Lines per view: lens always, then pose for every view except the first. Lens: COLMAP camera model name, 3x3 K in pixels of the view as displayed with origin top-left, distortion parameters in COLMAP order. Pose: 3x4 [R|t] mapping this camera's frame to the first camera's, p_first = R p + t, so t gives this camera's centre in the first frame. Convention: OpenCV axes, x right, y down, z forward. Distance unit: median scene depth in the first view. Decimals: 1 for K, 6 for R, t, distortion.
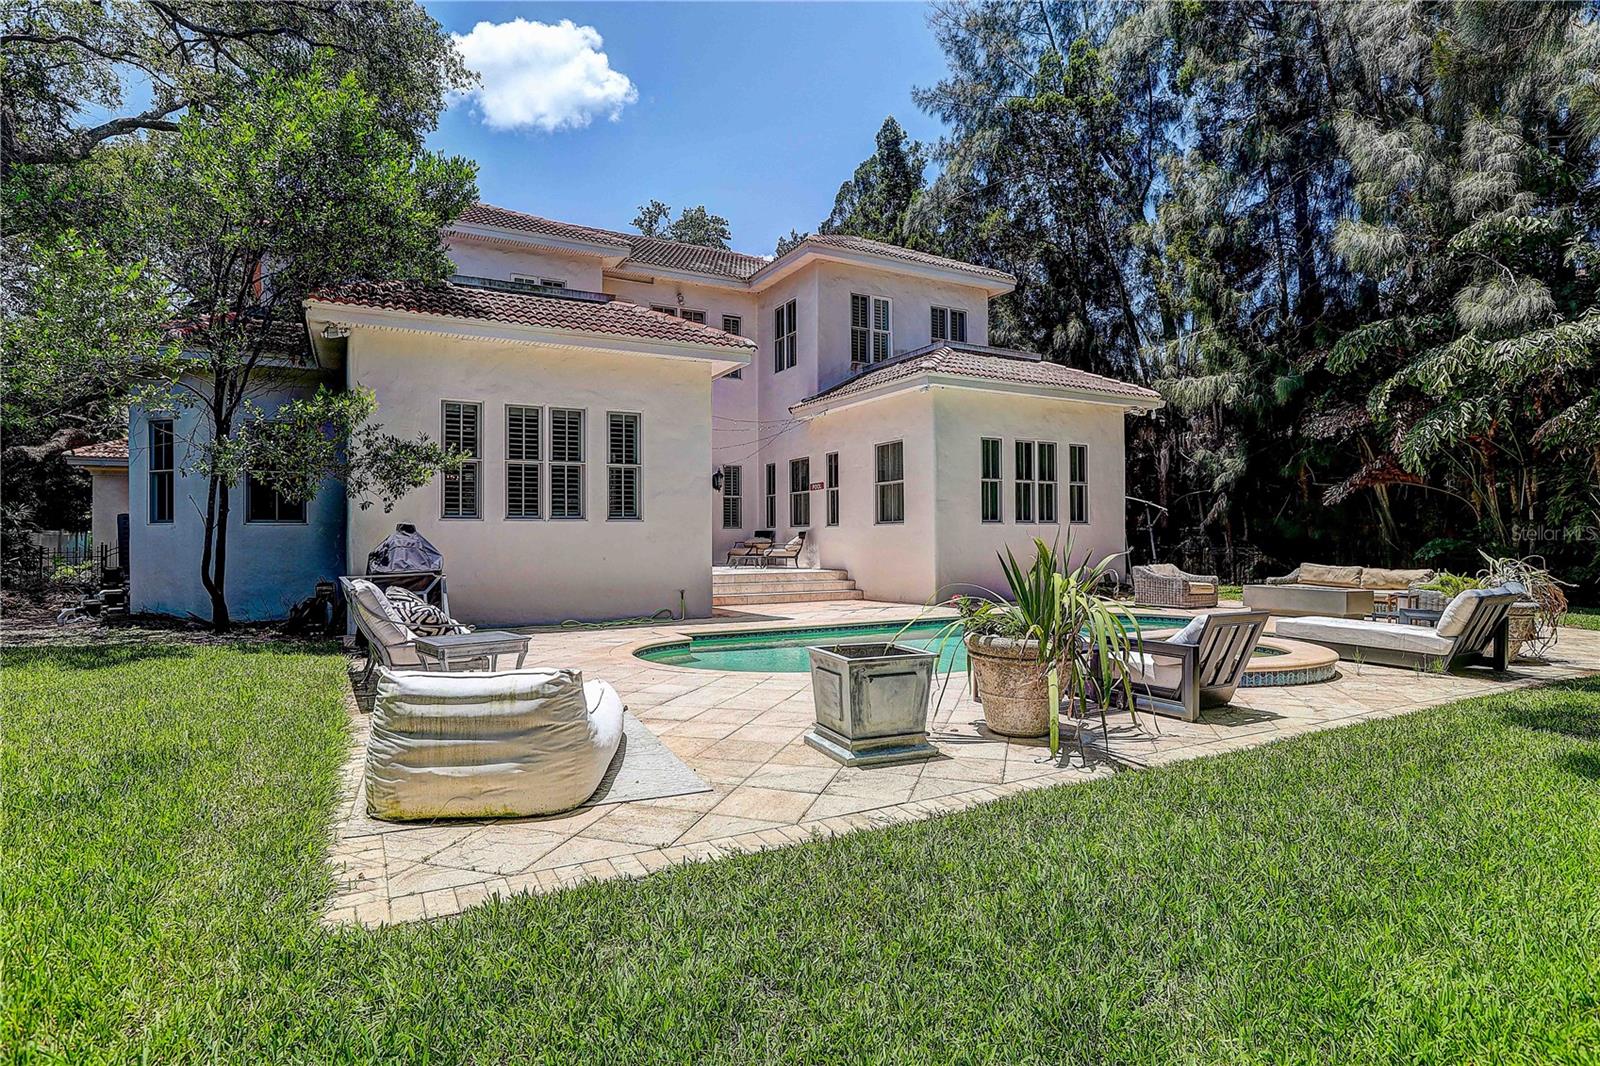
lens RADIAL K [[833.8, 0, 795.0], [0, 833.8, 535.7], [0, 0, 1]] dist [-0.028237, 0.003638]
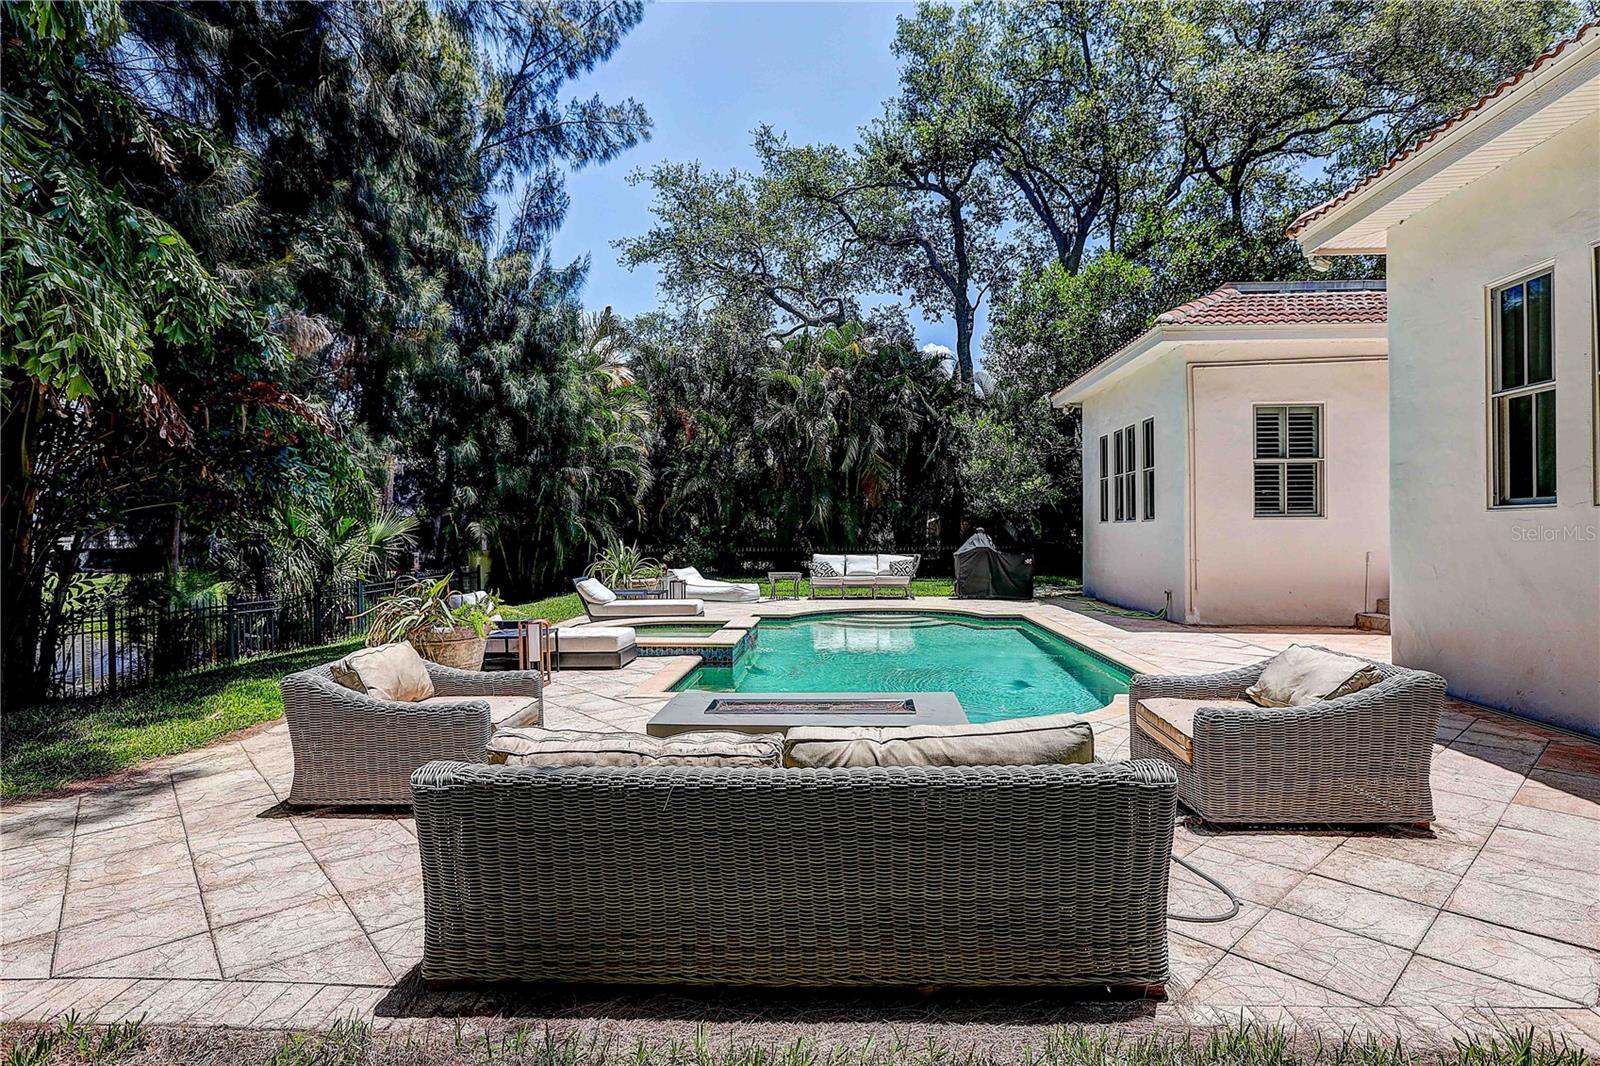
lens RADIAL K [[806.2, 0, 797.4], [0, 806.2, 522.6], [0, 0, 1]] dist [-0.036271, 0.007472]
pose [[-0.521758, -0.002960, -0.853088, 0.662008], [0.011725, 0.999875, -0.010641, -0.006864], [0.853013, -0.015554, -0.521658, 0.849379]]
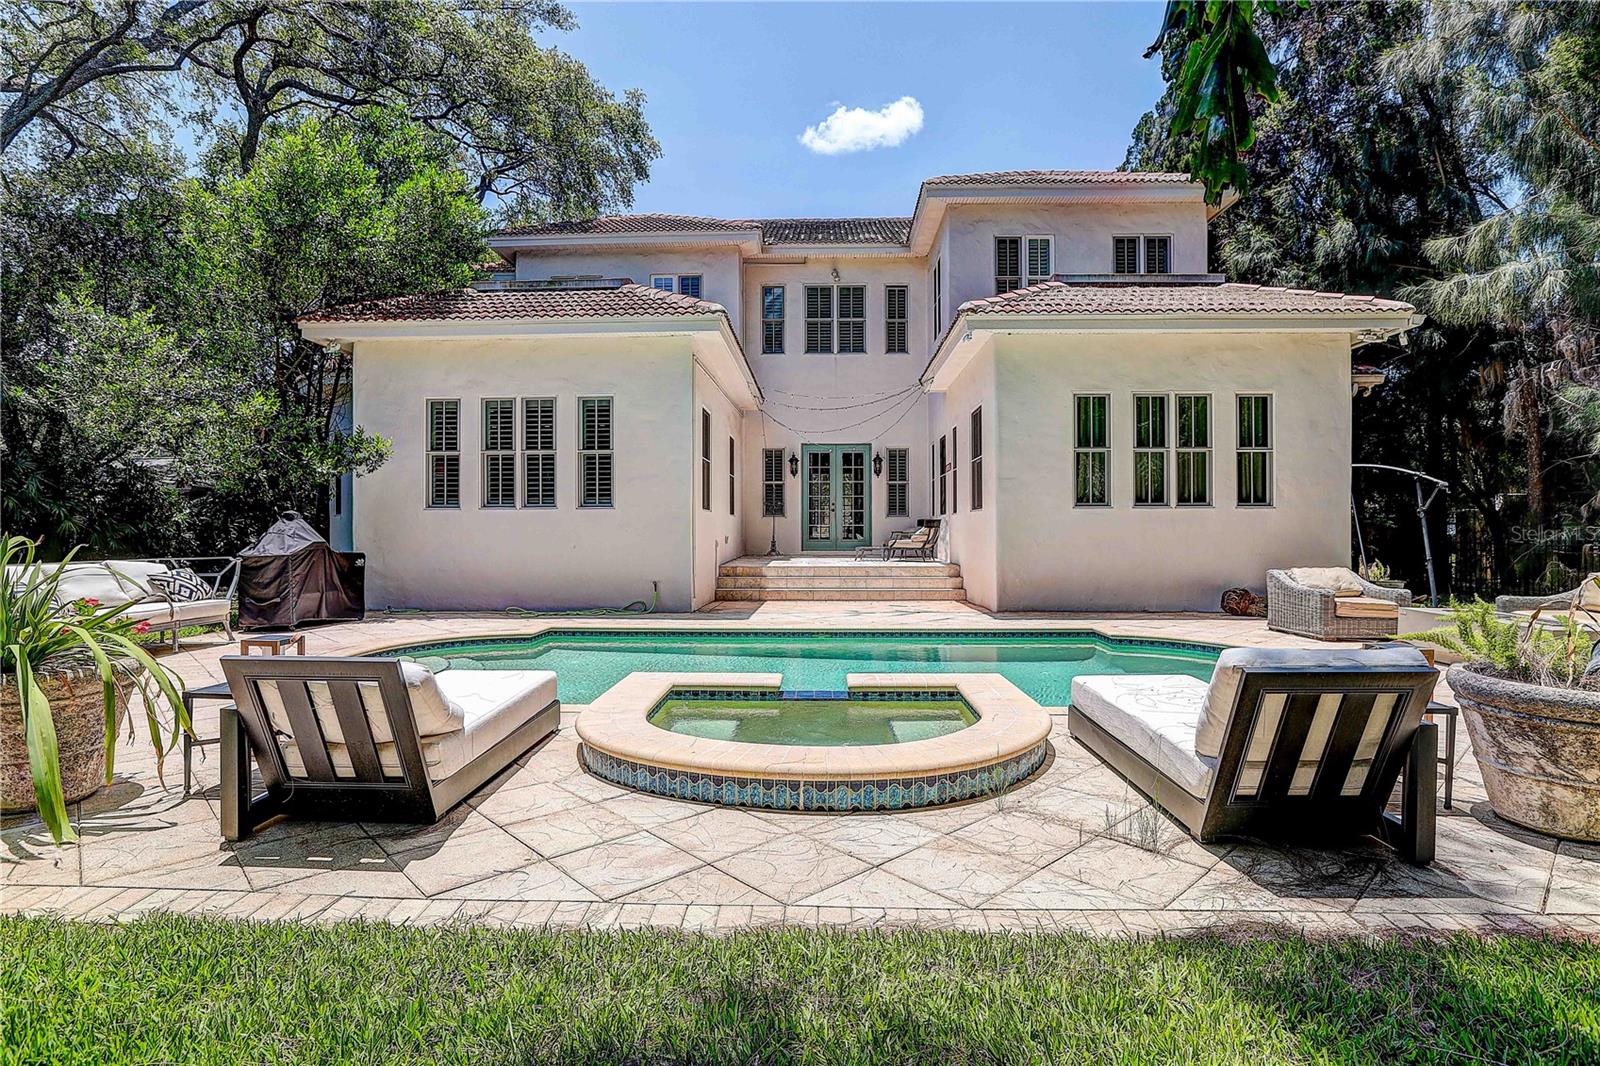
lens RADIAL K [[806.2, 0, 798.4], [0, 806.2, 532.1], [0, 0, 1]] dist [-0.036271, 0.007472]
pose [[0.864497, 0.003385, -0.502627, 0.348163], [-0.000141, 0.999979, 0.006493, 0.002691], [0.502638, -0.005542, 0.864479, 0.225402]]
